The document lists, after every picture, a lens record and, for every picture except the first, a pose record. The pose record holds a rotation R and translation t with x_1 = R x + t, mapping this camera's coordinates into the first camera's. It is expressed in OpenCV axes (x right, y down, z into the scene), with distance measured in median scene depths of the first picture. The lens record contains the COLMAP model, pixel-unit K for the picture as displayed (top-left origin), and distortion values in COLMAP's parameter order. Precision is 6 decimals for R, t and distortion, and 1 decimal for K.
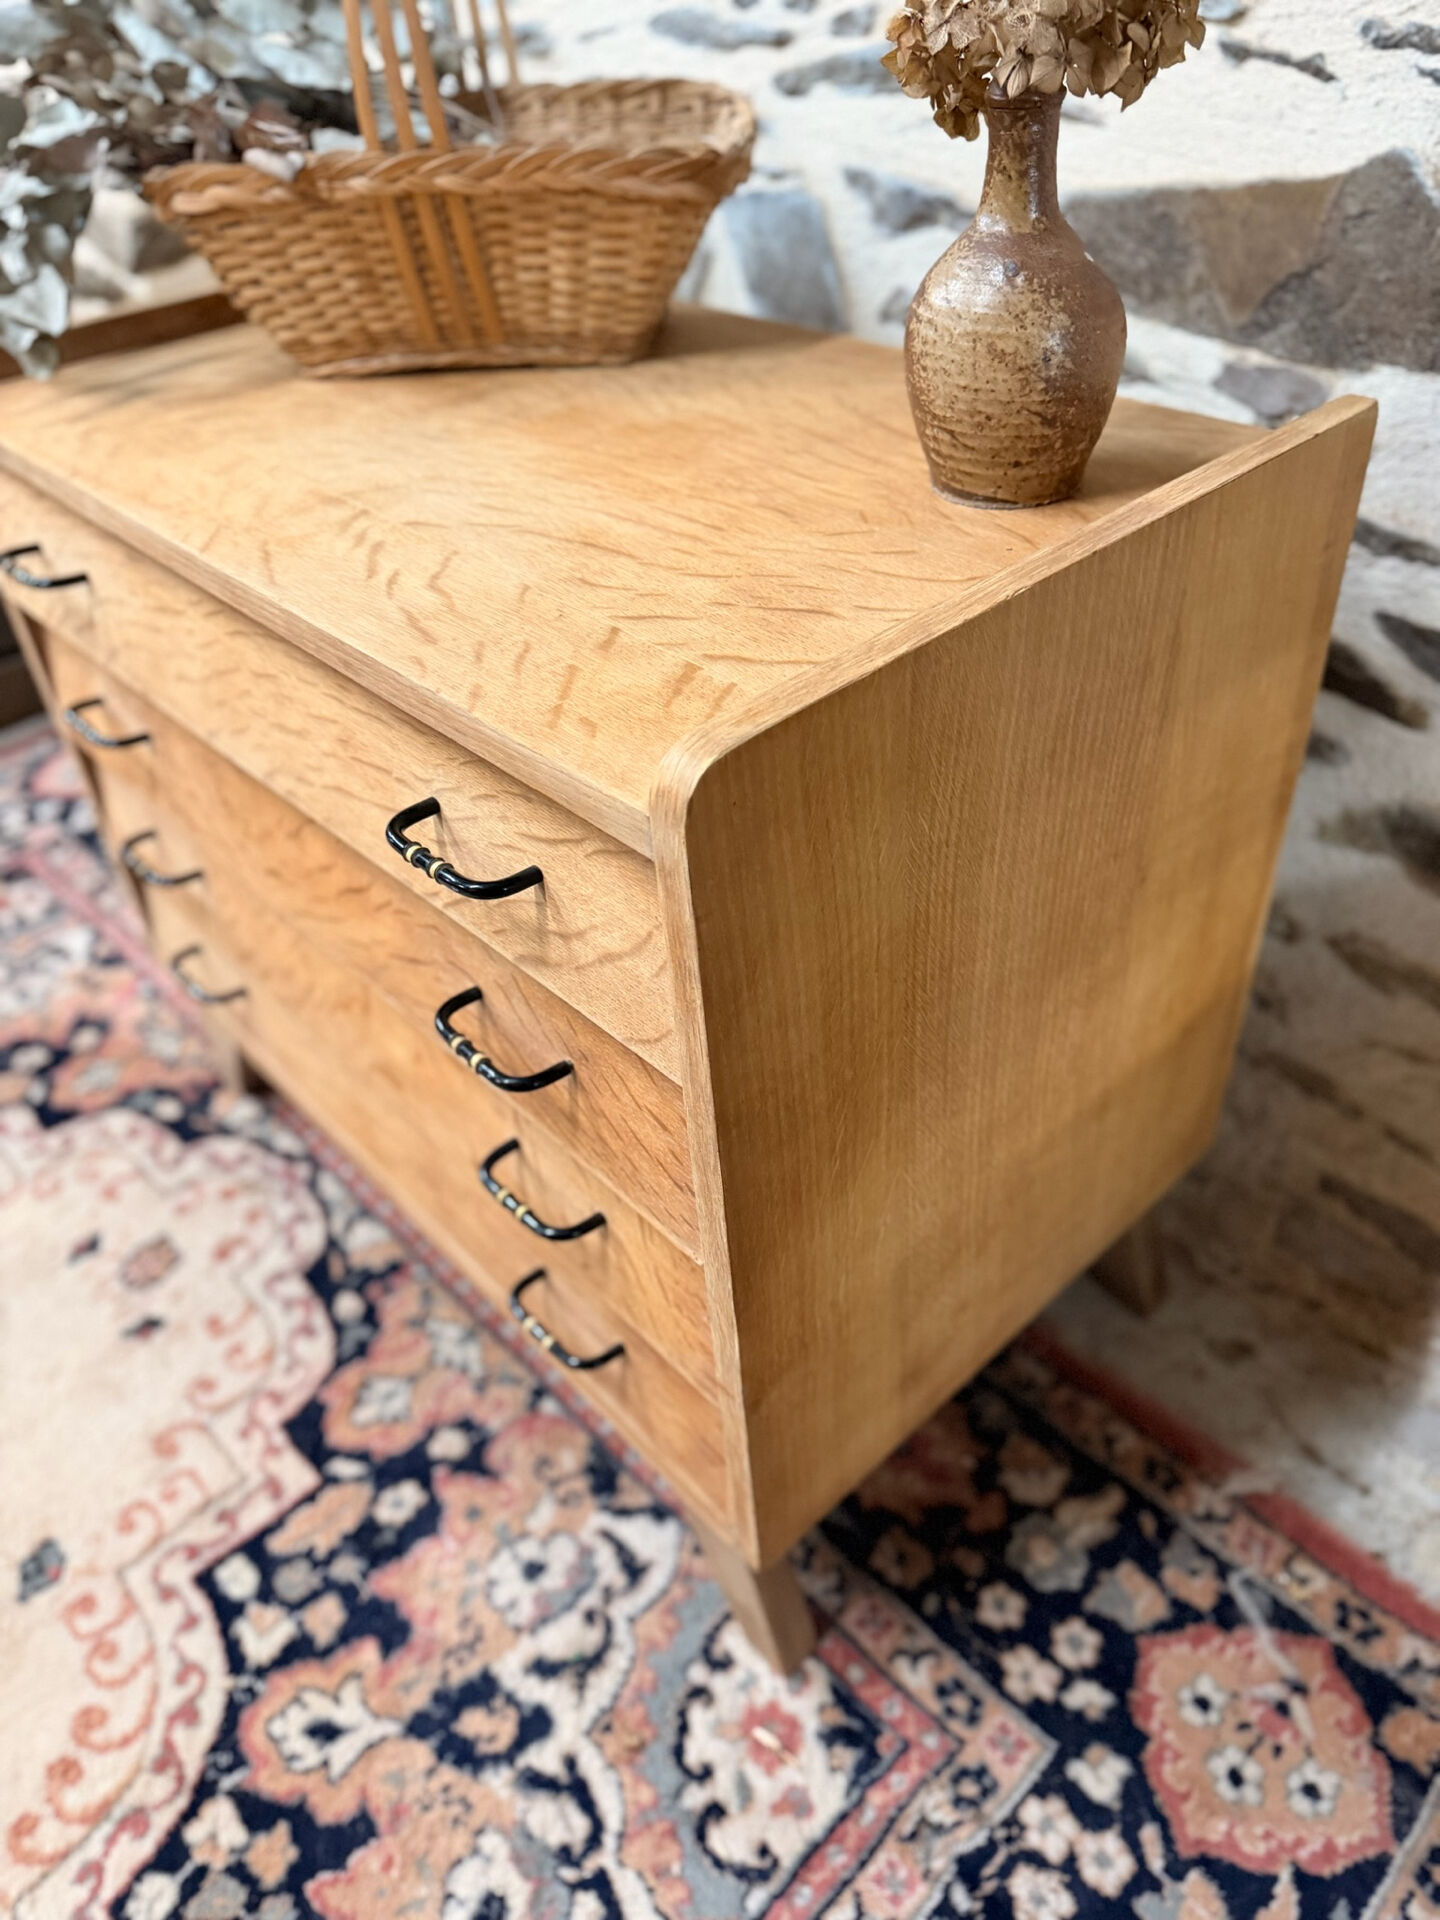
lens RADIAL K [[1376.4, 0, 729.2], [0, 1376.4, 953.5], [0, 0, 1]] dist [-0.012275, -0.001850]
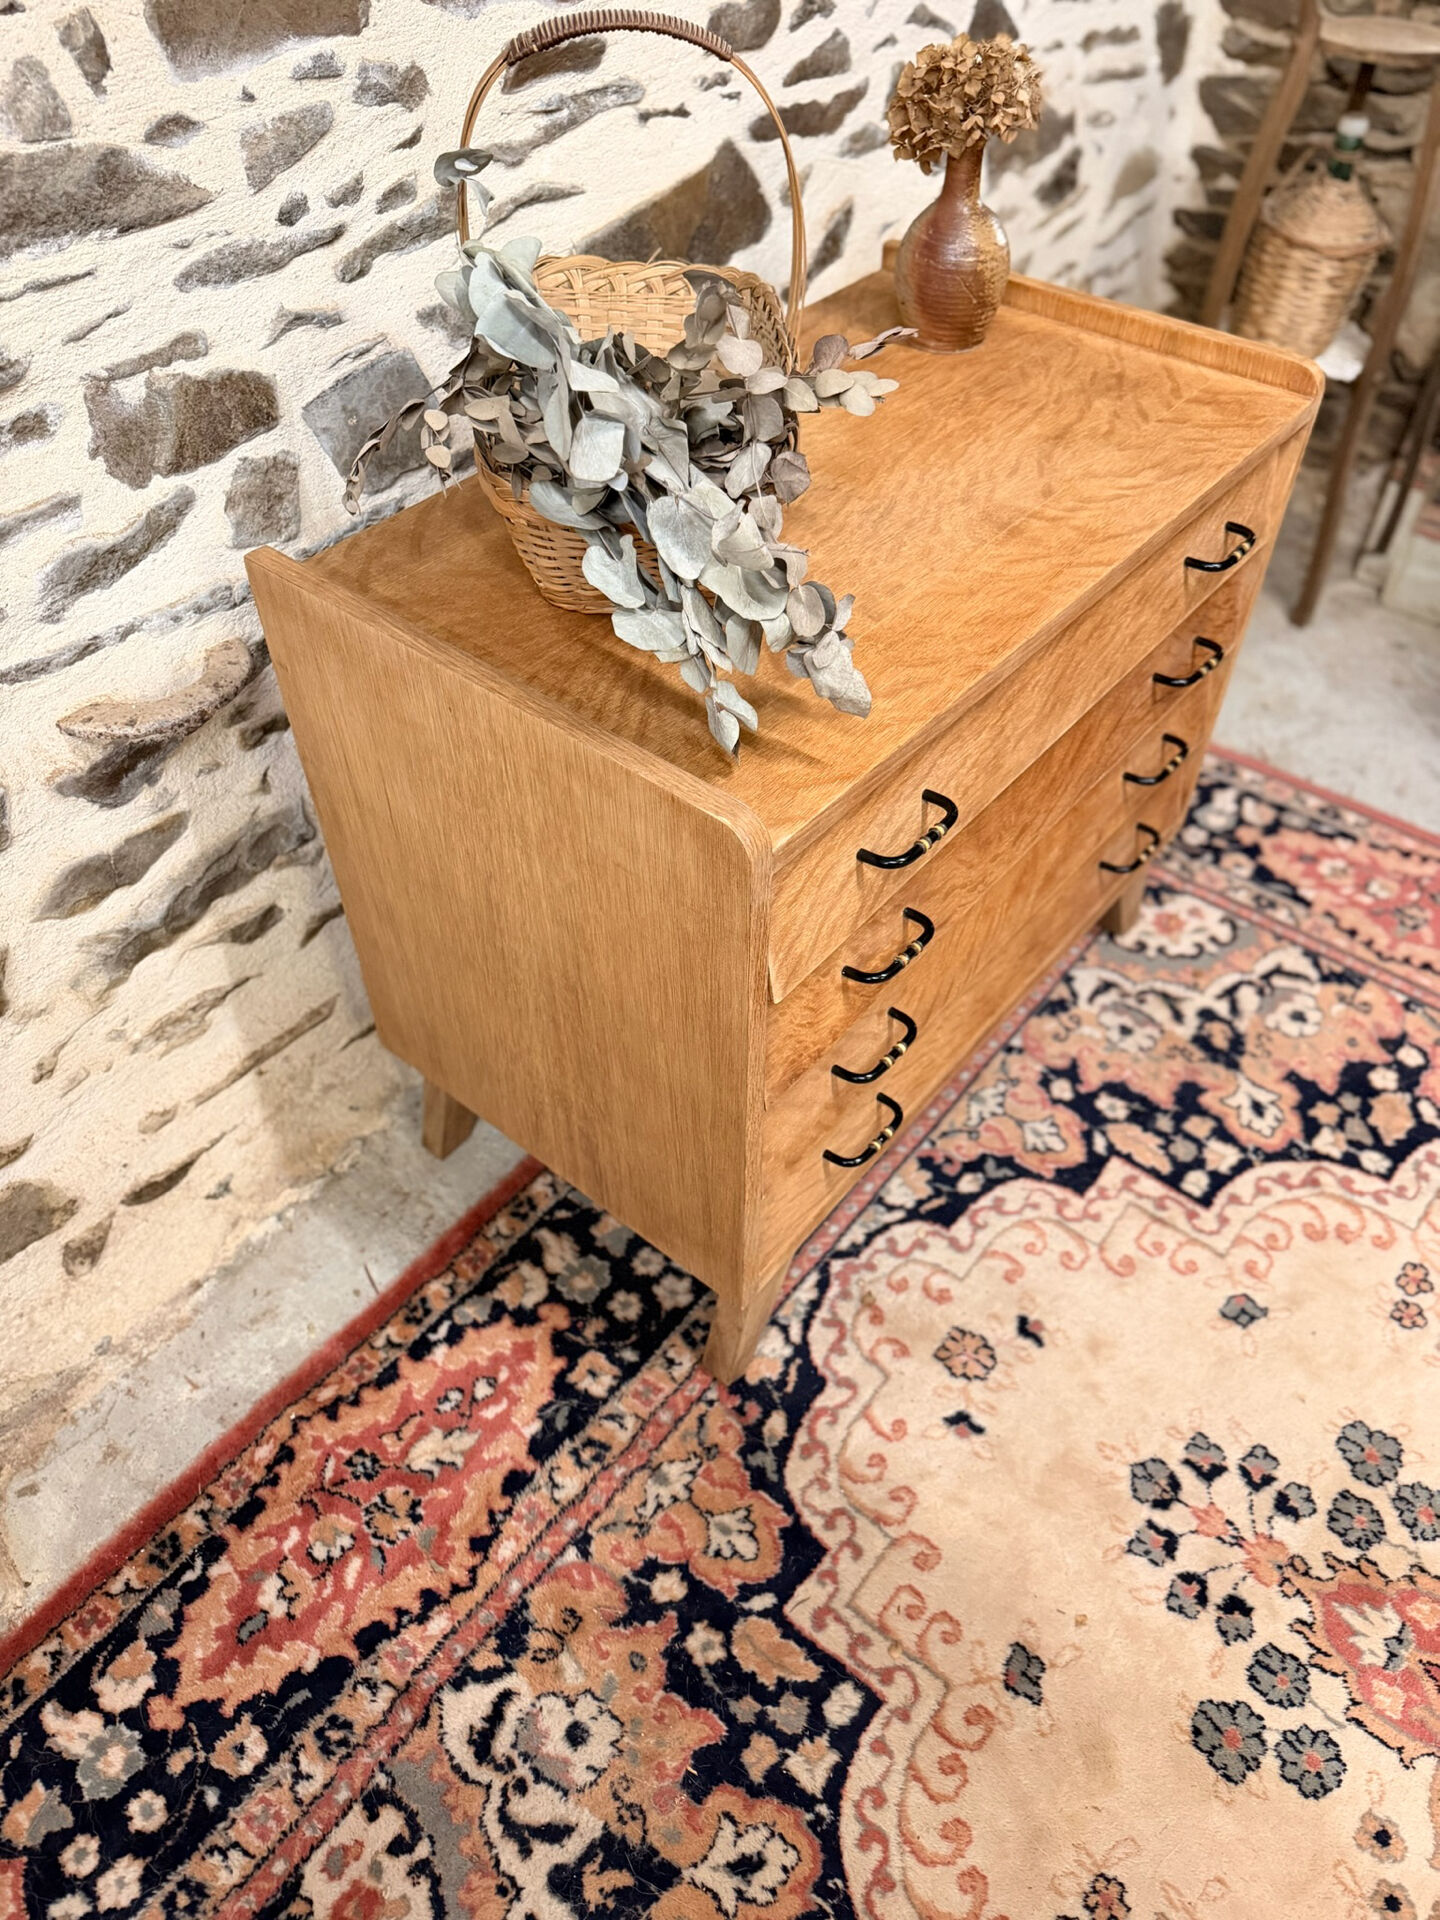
lens RADIAL K [[1358.8, 0, 707.1], [0, 1358.8, 945.0], [0, 0, 1]] dist [0.049187, -0.079941]
pose [[-0.123467, -0.671840, 0.730334, -1.289411], [0.633043, 0.513442, 0.579339, -0.929597], [-0.764207, 0.533862, 0.361911, 0.787727]]
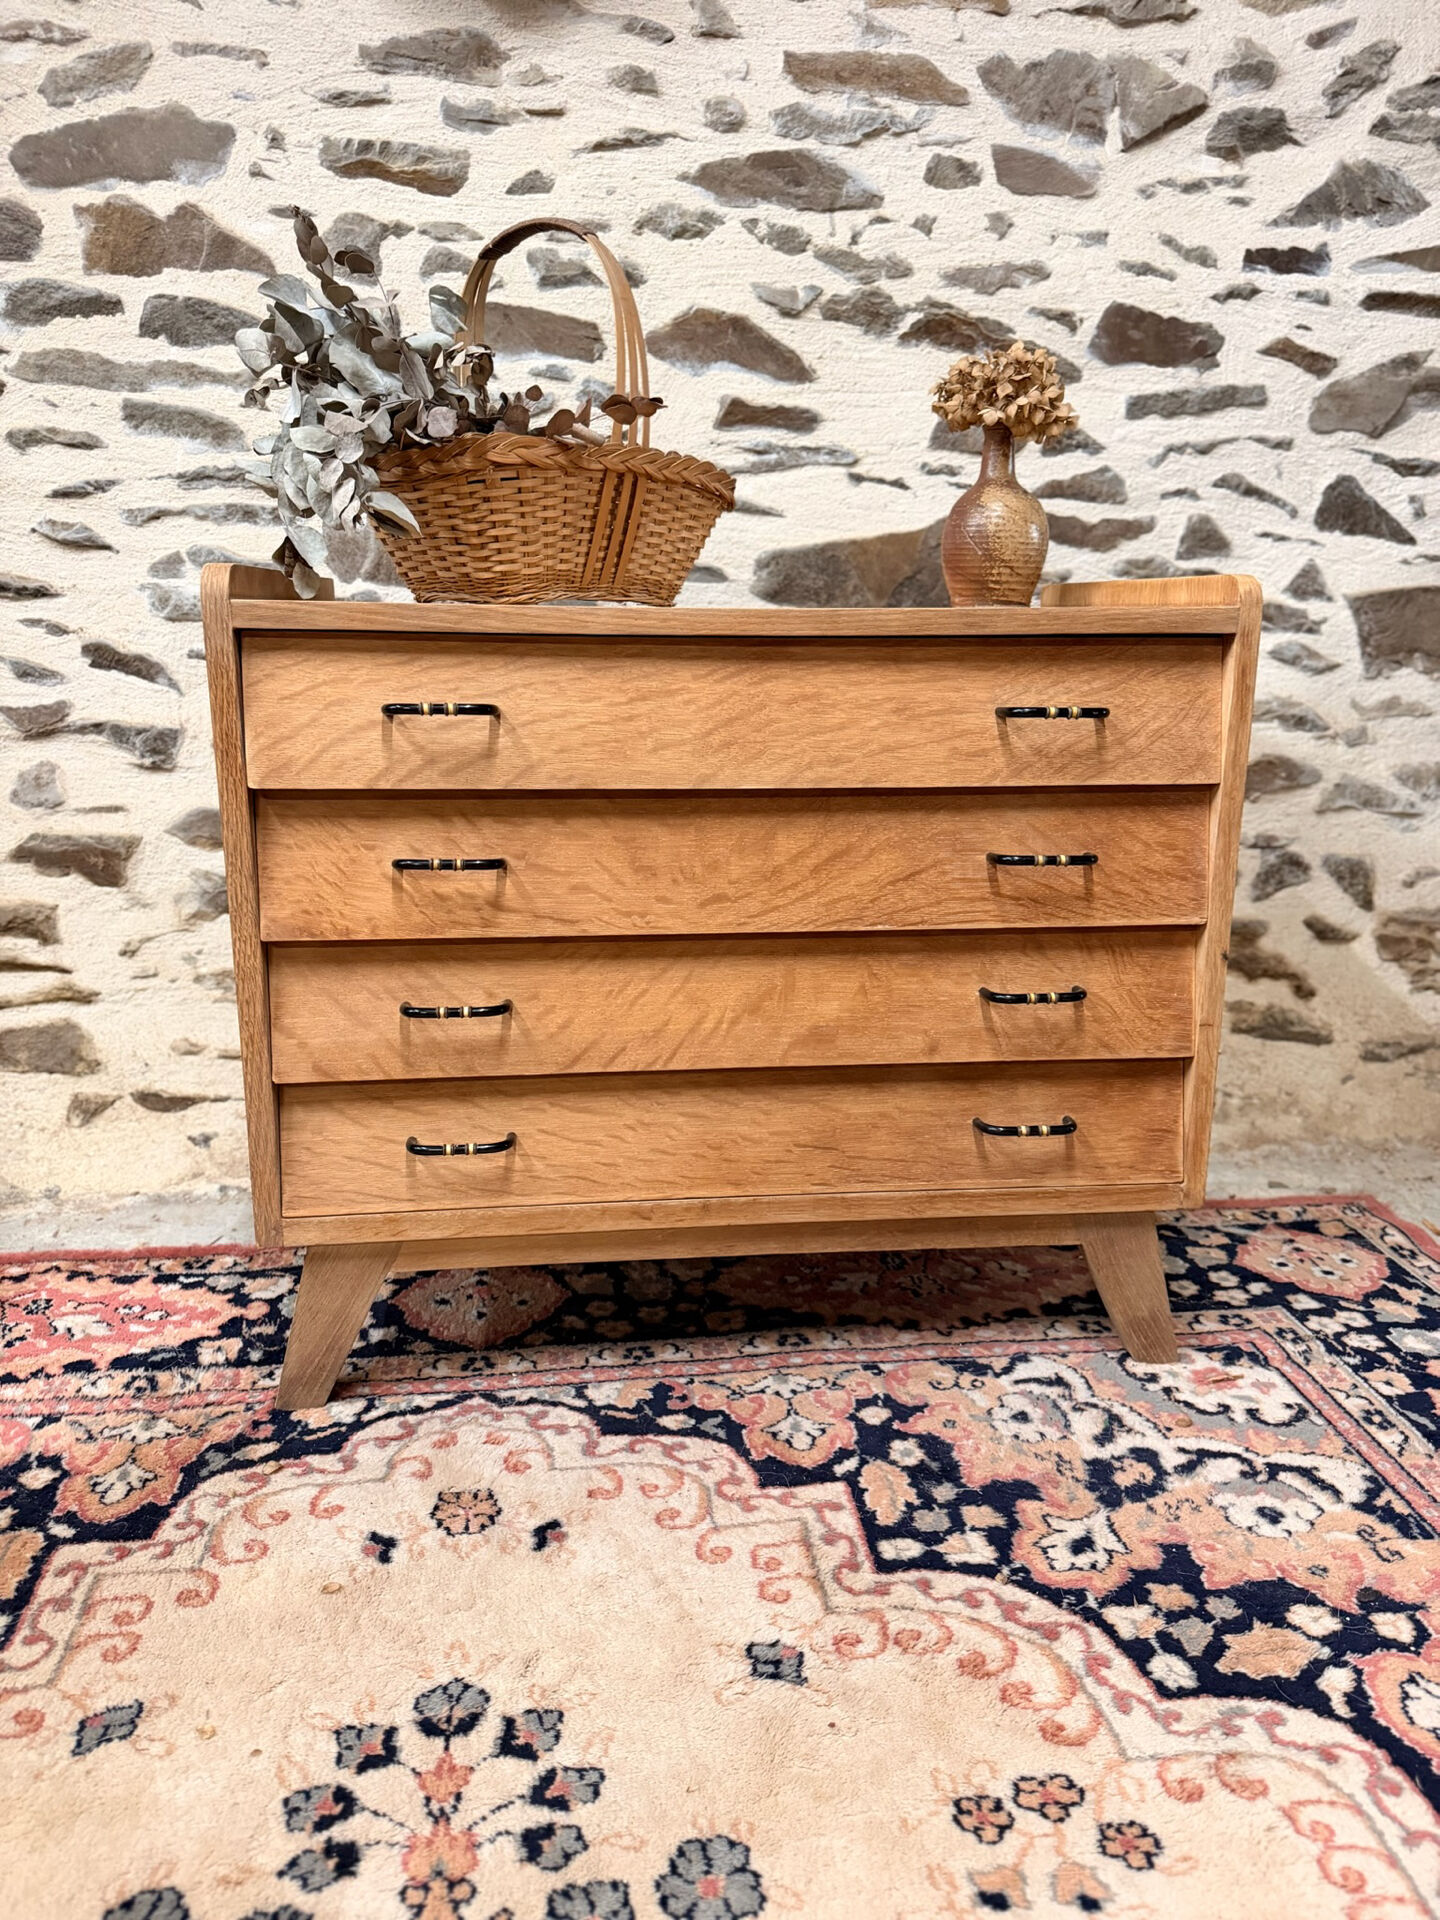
lens RADIAL K [[1345.8, 0, 720.0], [0, 1345.8, 960.0], [0, 0, 1]] dist [0.029102, -0.050555]
pose [[0.592905, -0.134508, 0.793959, -1.276470], [0.472829, 0.856245, -0.208034, 0.240817], [-0.651841, 0.498751, 0.571271, 0.309345]]
